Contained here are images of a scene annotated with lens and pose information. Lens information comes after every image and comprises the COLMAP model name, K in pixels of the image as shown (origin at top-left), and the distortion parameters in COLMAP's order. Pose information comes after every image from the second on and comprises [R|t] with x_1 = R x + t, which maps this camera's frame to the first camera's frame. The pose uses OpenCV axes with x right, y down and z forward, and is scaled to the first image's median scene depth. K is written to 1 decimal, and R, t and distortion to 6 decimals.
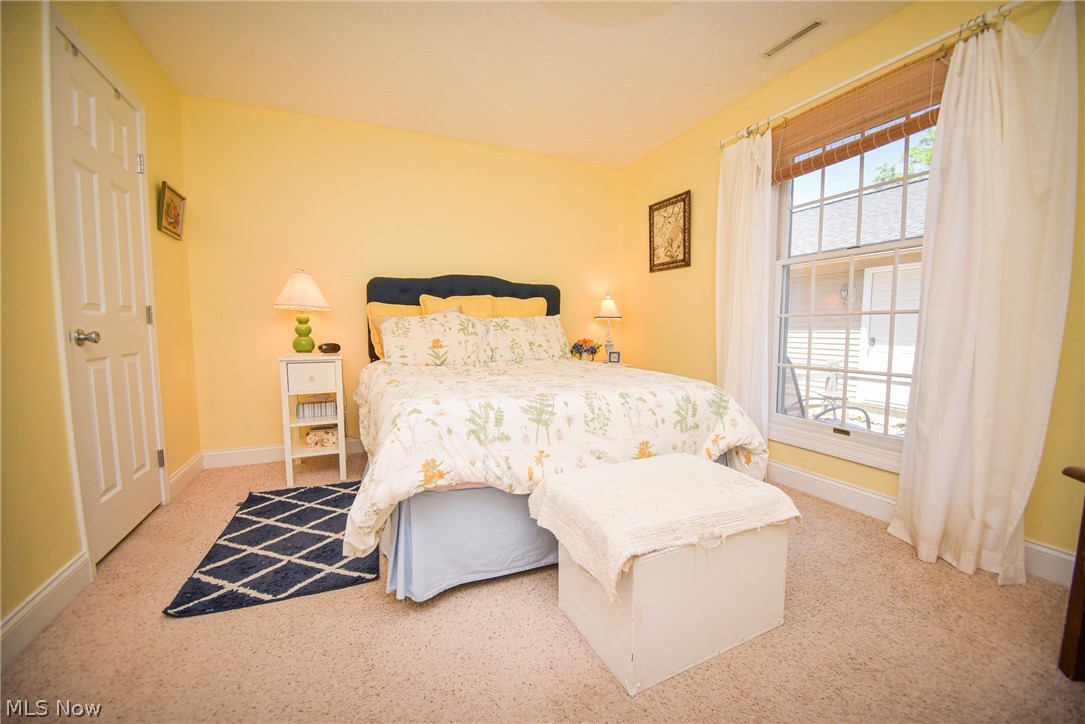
lens RADIAL K [[442.2, 0, 547.6], [0, 442.2, 370.4], [0, 0, 1]] dist [0.002816, -0.017462]
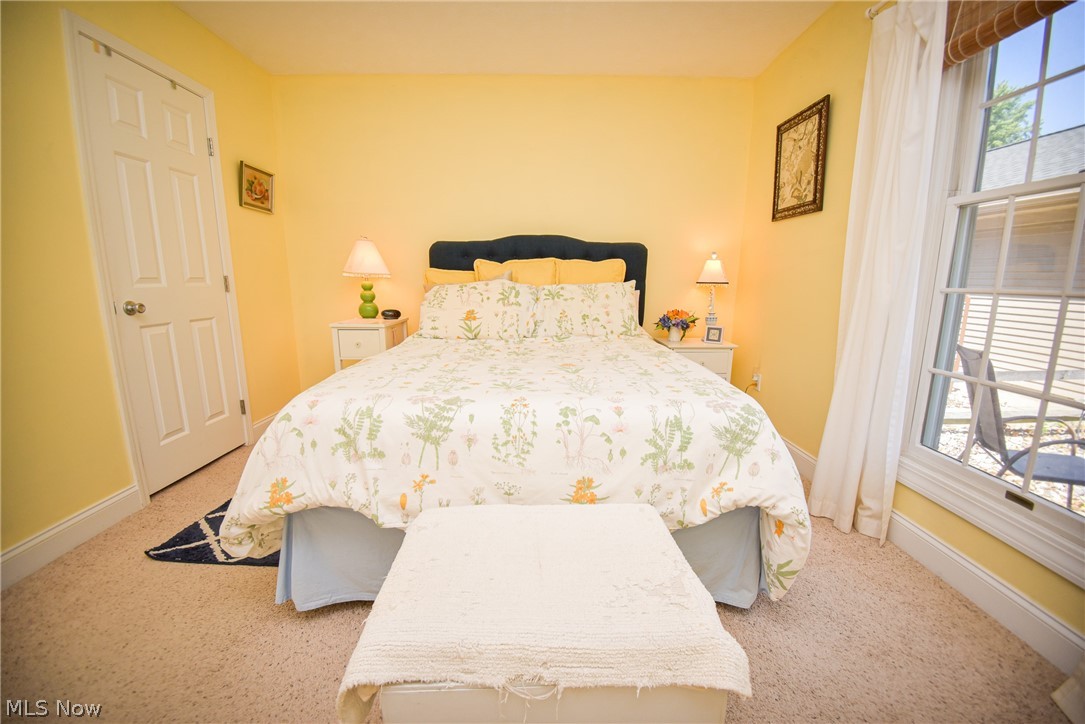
lens RADIAL K [[442.2, 0, 547.6], [0, 442.2, 370.4], [0, 0, 1]] dist [0.002816, -0.017462]
pose [[0.912695, 0.086692, -0.399340, 0.251890], [-0.045448, 0.992710, 0.111634, -0.051381], [0.406106, -0.083738, 0.909981, 0.201687]]
